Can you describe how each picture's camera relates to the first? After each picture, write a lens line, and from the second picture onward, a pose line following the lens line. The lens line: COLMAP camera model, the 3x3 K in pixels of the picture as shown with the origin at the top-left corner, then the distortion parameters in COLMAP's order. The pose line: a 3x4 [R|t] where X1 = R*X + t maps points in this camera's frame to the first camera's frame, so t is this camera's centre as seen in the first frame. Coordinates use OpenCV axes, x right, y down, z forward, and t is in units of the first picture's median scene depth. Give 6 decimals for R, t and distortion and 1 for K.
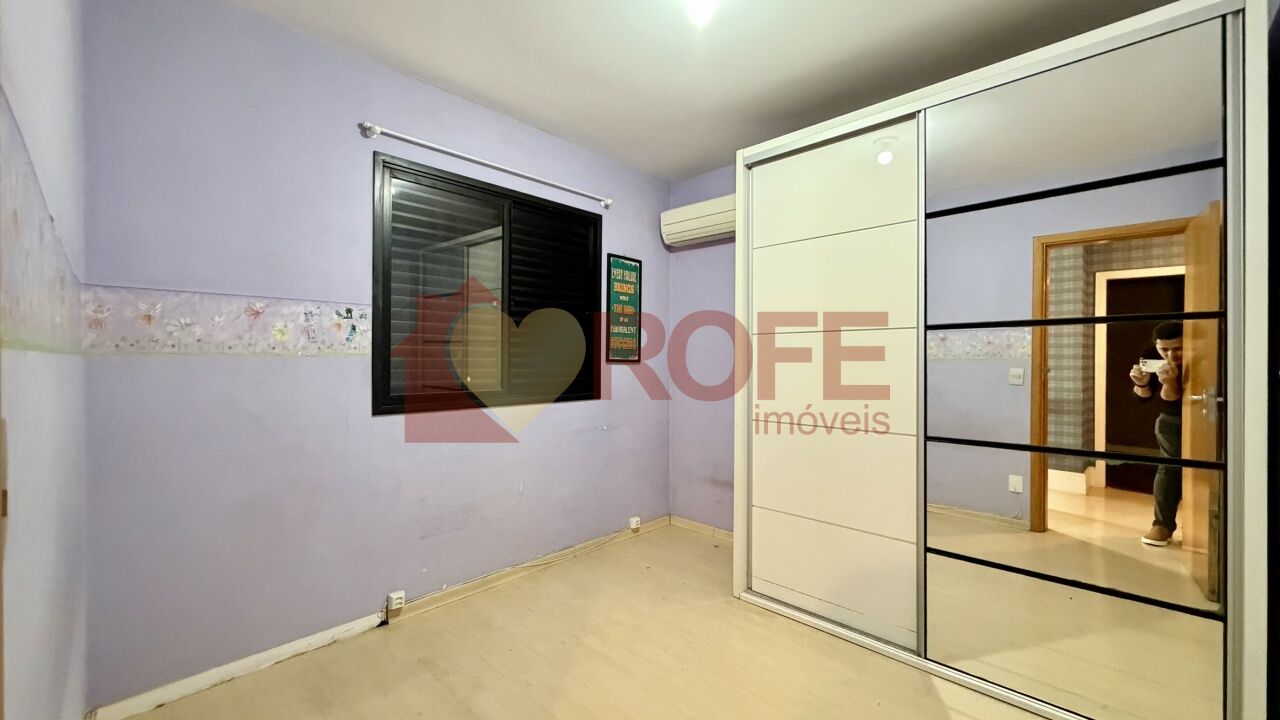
lens RADIAL K [[508.9, 0, 636.7], [0, 508.9, 358.7], [0, 0, 1]] dist [-0.002607, 0.000061]
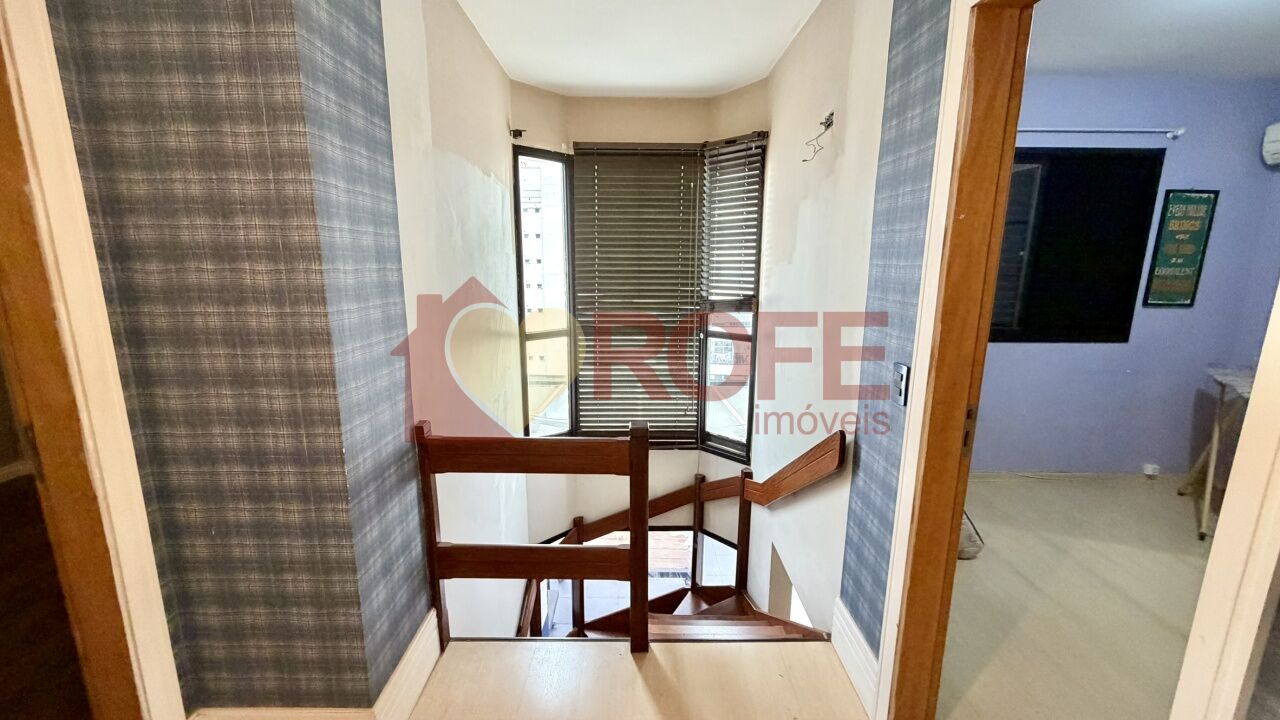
lens RADIAL K [[508.9, 0, 619.0], [0, 508.9, 387.8], [0, 0, 1]] dist [-0.002607, 0.000061]
pose [[0.678967, 0.138644, -0.720958, -0.016864], [0.002796, 0.981511, 0.191383, -0.027999], [0.734163, -0.131959, 0.666027, -0.407052]]
